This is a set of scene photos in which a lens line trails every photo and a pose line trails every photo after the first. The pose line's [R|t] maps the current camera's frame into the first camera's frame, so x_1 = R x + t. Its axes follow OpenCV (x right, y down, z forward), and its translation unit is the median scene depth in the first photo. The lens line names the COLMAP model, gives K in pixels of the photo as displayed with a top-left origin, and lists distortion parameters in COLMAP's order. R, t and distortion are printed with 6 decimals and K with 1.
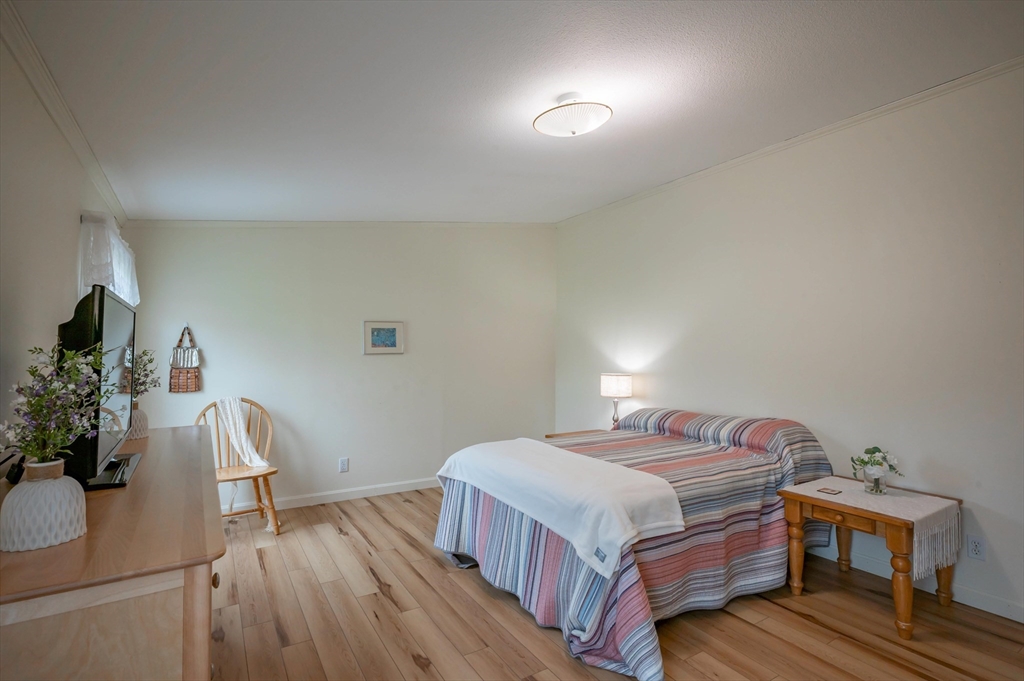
lens RADIAL K [[497.1, 0, 515.2], [0, 497.1, 342.0], [0, 0, 1]] dist [-0.004118, 0.001653]
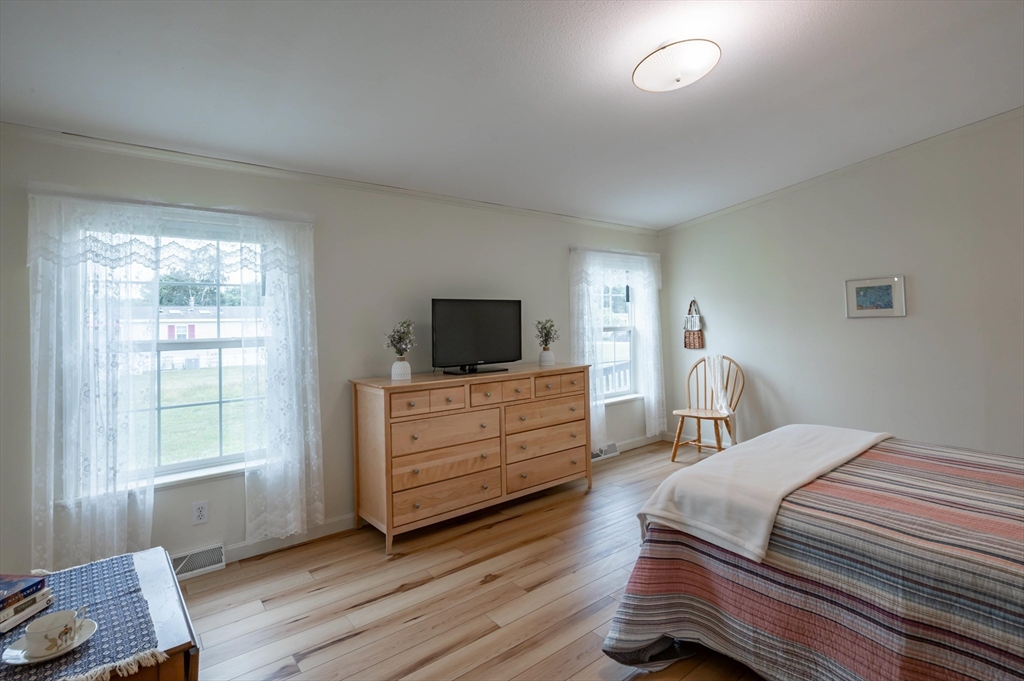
lens RADIAL K [[486.3, 0, 512.2], [0, 486.3, 337.7], [0, 0, 1]] dist [-0.000374, -0.000130]
pose [[0.108853, 0.022639, -0.993800, 0.604413], [0.036821, 0.998963, 0.026790, 0.017534], [0.993376, -0.039509, 0.107906, 0.363848]]
